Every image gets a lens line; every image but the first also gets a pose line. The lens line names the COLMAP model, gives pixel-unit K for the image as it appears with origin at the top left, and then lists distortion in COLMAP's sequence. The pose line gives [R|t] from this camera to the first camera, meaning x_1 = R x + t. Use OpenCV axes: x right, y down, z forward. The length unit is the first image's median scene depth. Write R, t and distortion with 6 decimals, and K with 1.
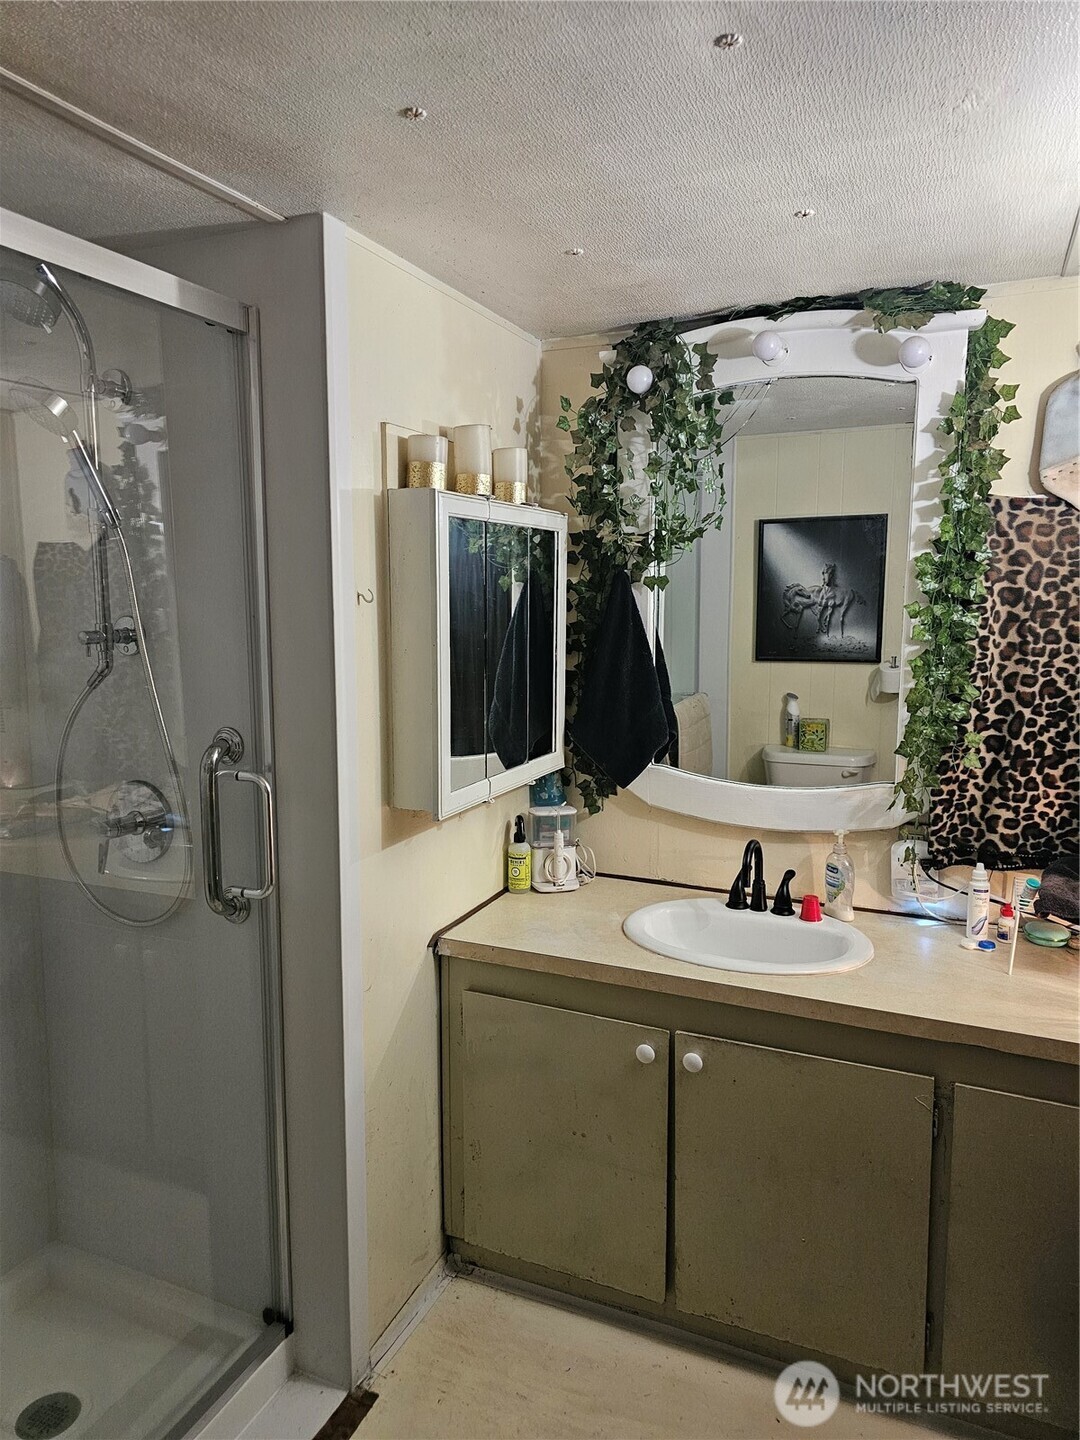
lens RADIAL K [[978.6, 0, 518.0], [0, 978.6, 718.6], [0, 0, 1]] dist [0.058680, -0.047740]
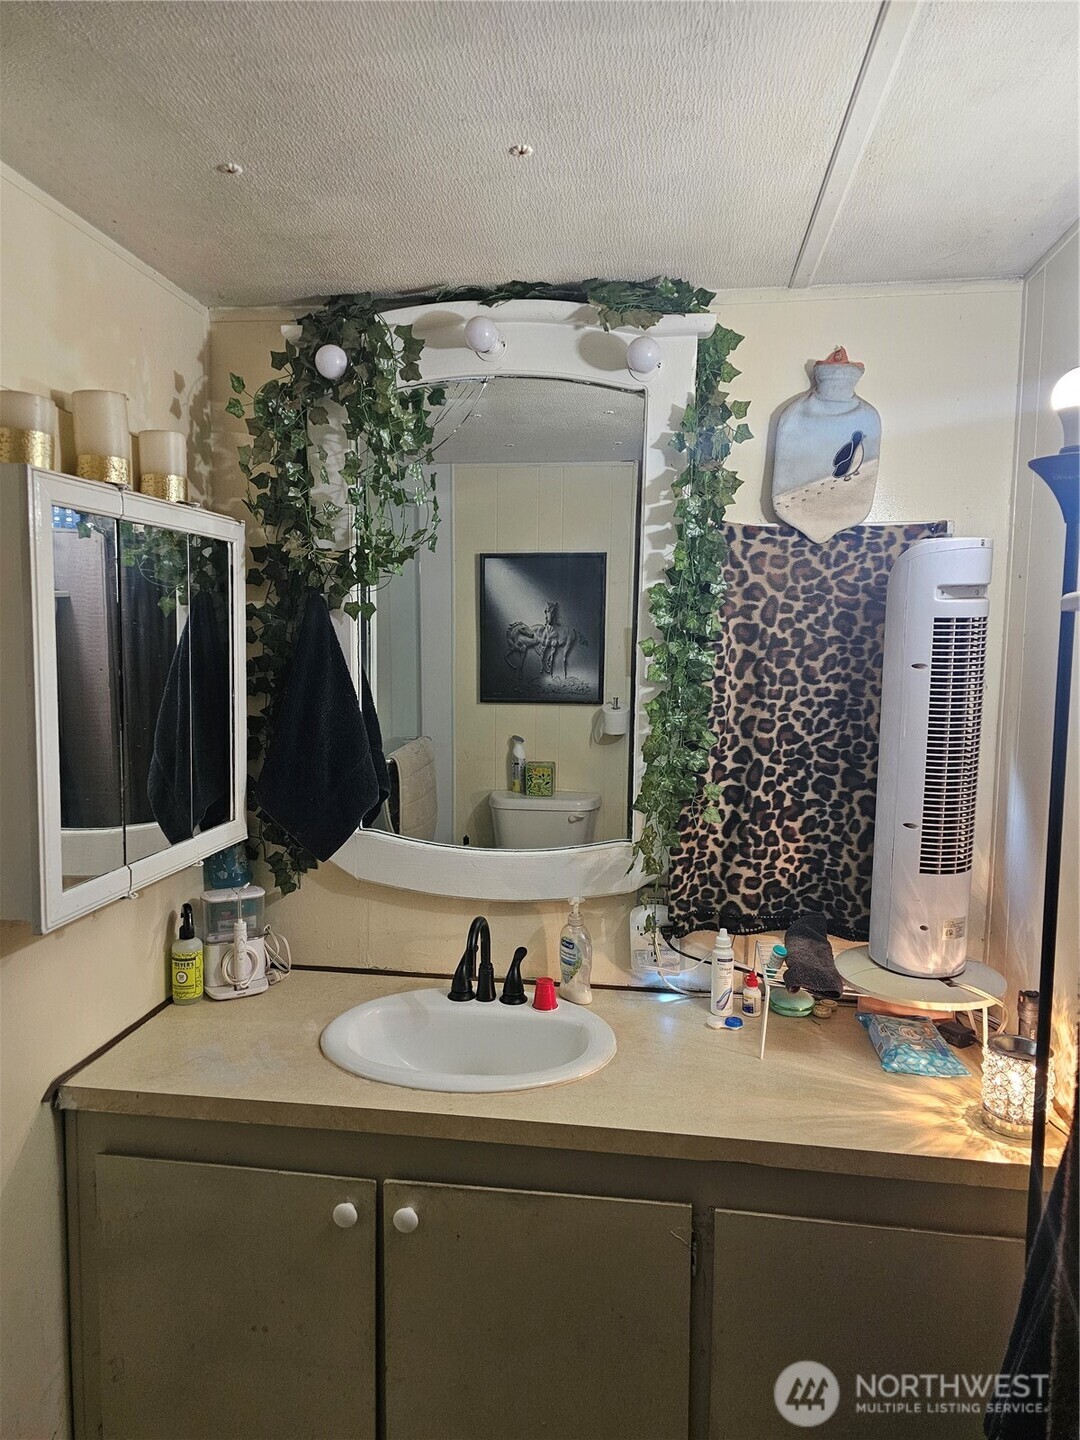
lens RADIAL K [[978.6, 0, 535.1], [0, 978.6, 715.9], [0, 0, 1]] dist [0.058680, -0.047740]
pose [[0.957799, -0.008641, 0.287308, 0.046730], [0.021194, 0.998950, -0.040609, -0.013674], [-0.286655, 0.044984, 0.956977, 0.178506]]
